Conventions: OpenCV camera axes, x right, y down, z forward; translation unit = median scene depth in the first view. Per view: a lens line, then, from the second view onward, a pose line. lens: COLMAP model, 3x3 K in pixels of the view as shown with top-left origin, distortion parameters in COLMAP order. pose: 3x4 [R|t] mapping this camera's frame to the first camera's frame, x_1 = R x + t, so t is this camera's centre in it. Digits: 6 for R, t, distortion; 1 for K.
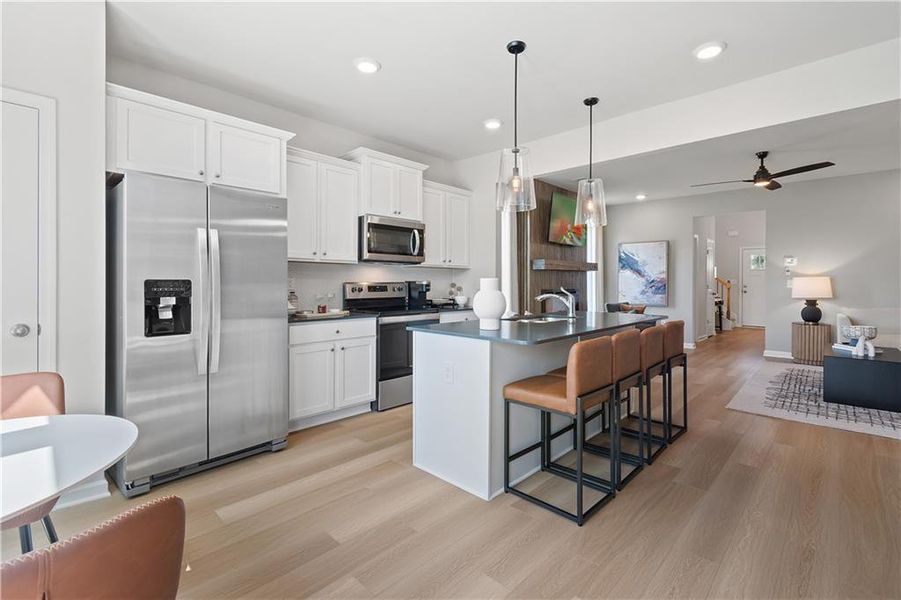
lens RADIAL K [[411.9, 0, 442.4], [0, 411.9, 279.3], [0, 0, 1]] dist [0.001562, 0.000625]
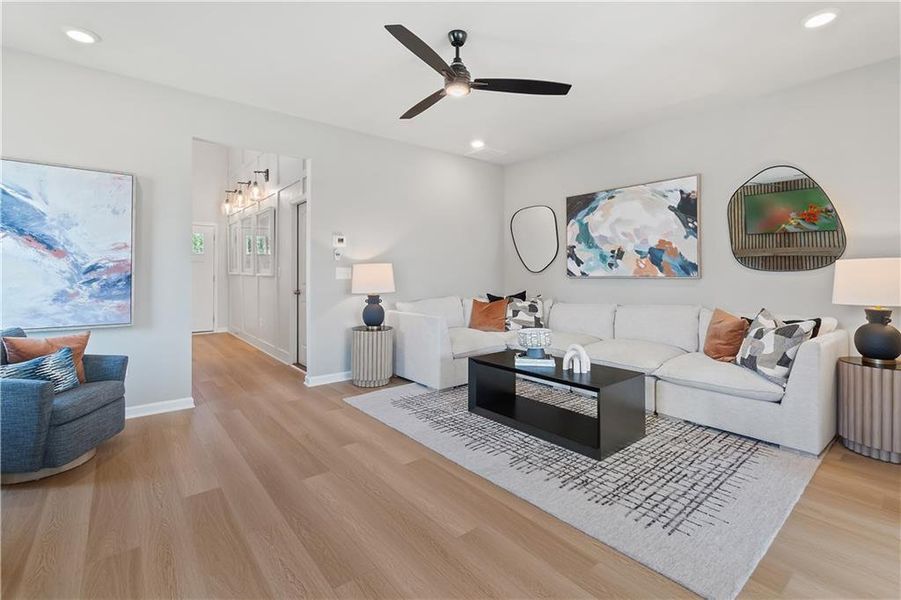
lens RADIAL K [[411.9, 0, 455.9], [0, 411.9, 271.8], [0, 0, 1]] dist [0.001562, 0.000625]
pose [[0.111340, -0.000446, 0.993782, 0.190241], [-0.008584, 0.999962, 0.001411, 0.006631], [-0.993745, -0.008688, 0.111332, 0.772844]]
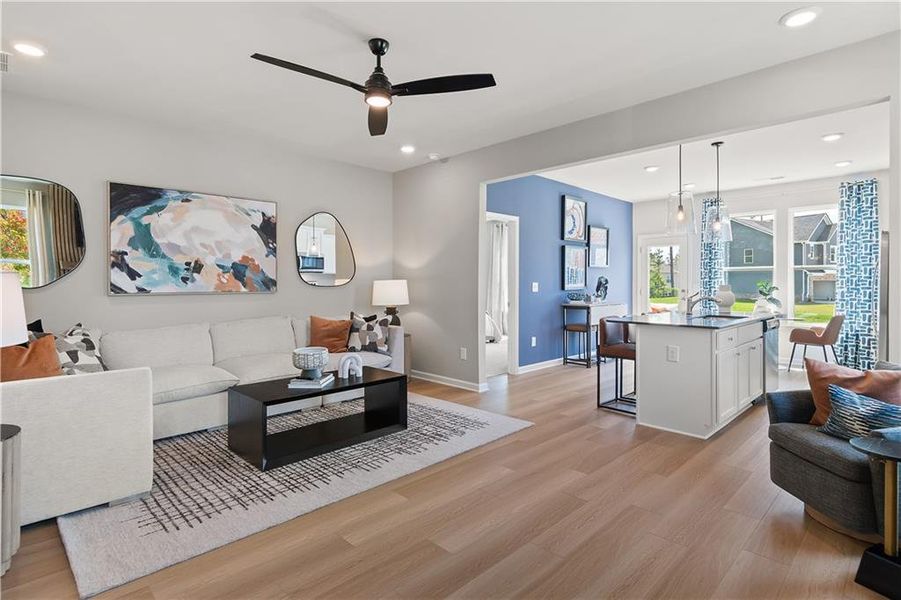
lens RADIAL K [[452.8, 0, 454.8], [0, 452.8, 284.5], [0, 0, 1]] dist [0.003658, -0.003345]
pose [[-0.999867, -0.002378, 0.016152, 0.546188], [-0.002503, 0.999967, -0.007749, 0.005562], [-0.016133, -0.007788, -0.999840, 1.290274]]
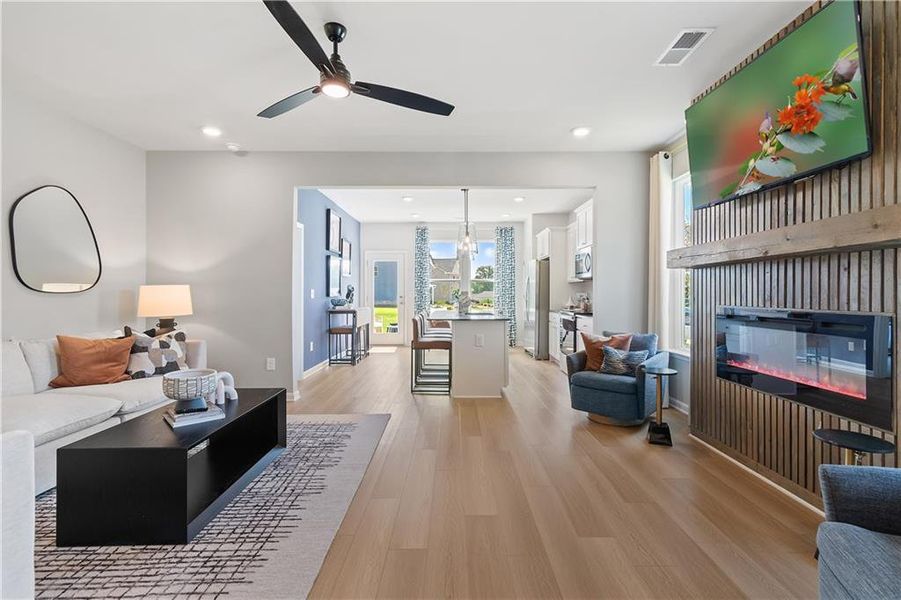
lens RADIAL K [[411.9, 0, 454.7], [0, 411.9, 292.5], [0, 0, 1]] dist [0.001562, 0.000625]
pose [[-0.715361, -0.001528, -0.698754, 0.828688], [0.007020, 0.999931, -0.009373, 0.011503], [0.698720, -0.011610, -0.715301, 1.186656]]
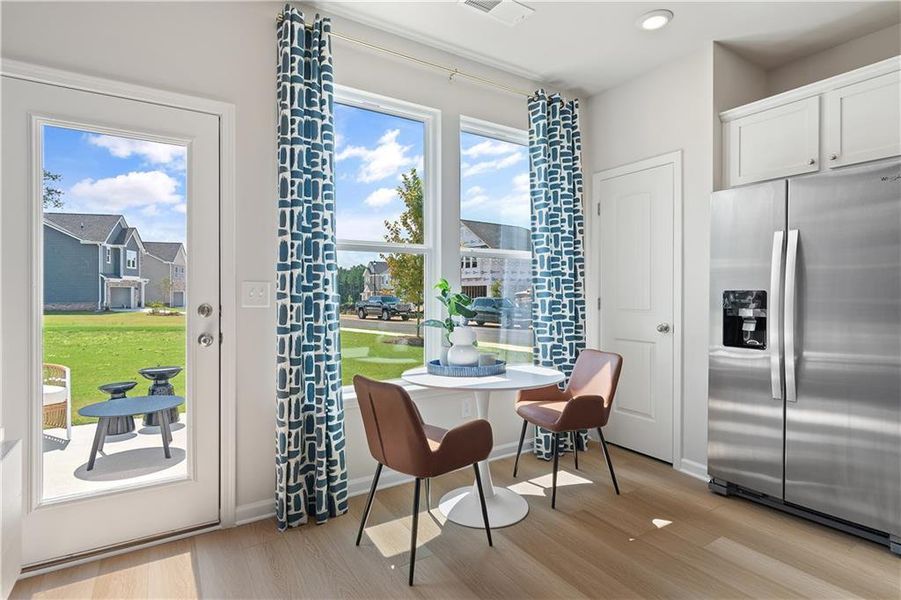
lens RADIAL K [[457.7, 0, 461.9], [0, 457.7, 295.8], [0, 0, 1]] dist [-0.000833, 0.001637]
pose [[-0.226111, 0.006991, -0.974076, 0.213555], [0.007631, 0.999956, 0.005405, 0.000323], [0.974072, -0.006211, -0.226155, 0.235924]]
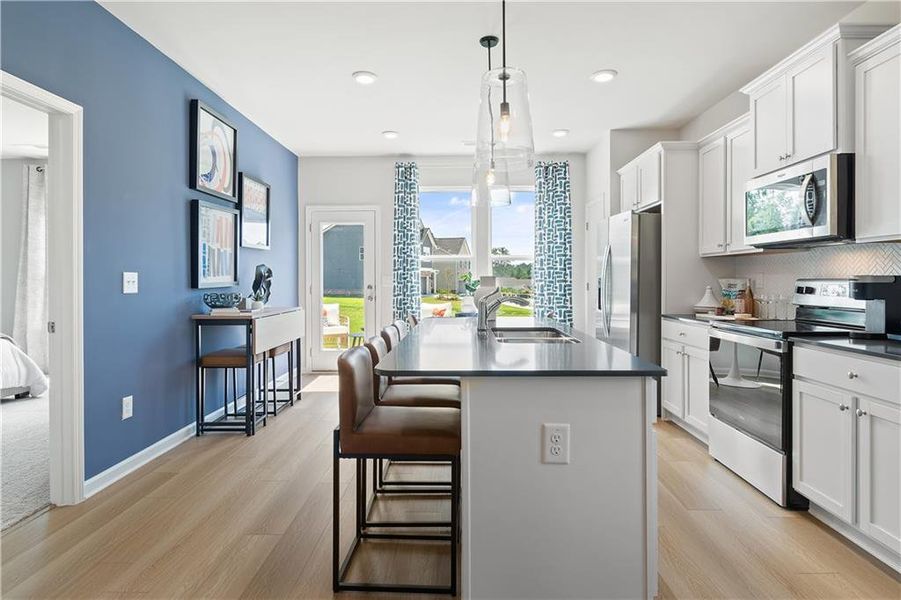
lens RADIAL K [[490.7, 0, 456.1], [0, 490.7, 281.8], [0, 0, 1]] dist [-0.008188, 0.002302]
pose [[-0.723266, 0.003489, -0.690561, 0.480650], [0.008968, 0.999950, -0.004340, 0.007496], [0.690511, -0.009332, -0.723261, 0.823097]]
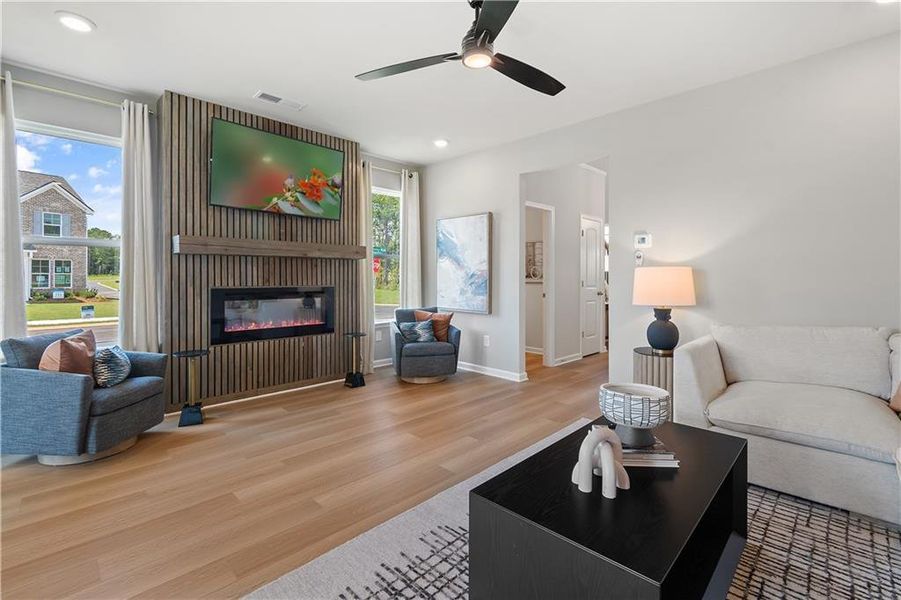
lens RADIAL K [[411.9, 0, 438.6], [0, 411.9, 270.4], [0, 0, 1]] dist [0.001562, 0.000625]
pose [[0.999604, -0.001130, -0.028122, 0.610480], [0.000942, 0.999977, -0.006706, 0.002245], [0.028129, 0.006677, 0.999582, 0.441920]]
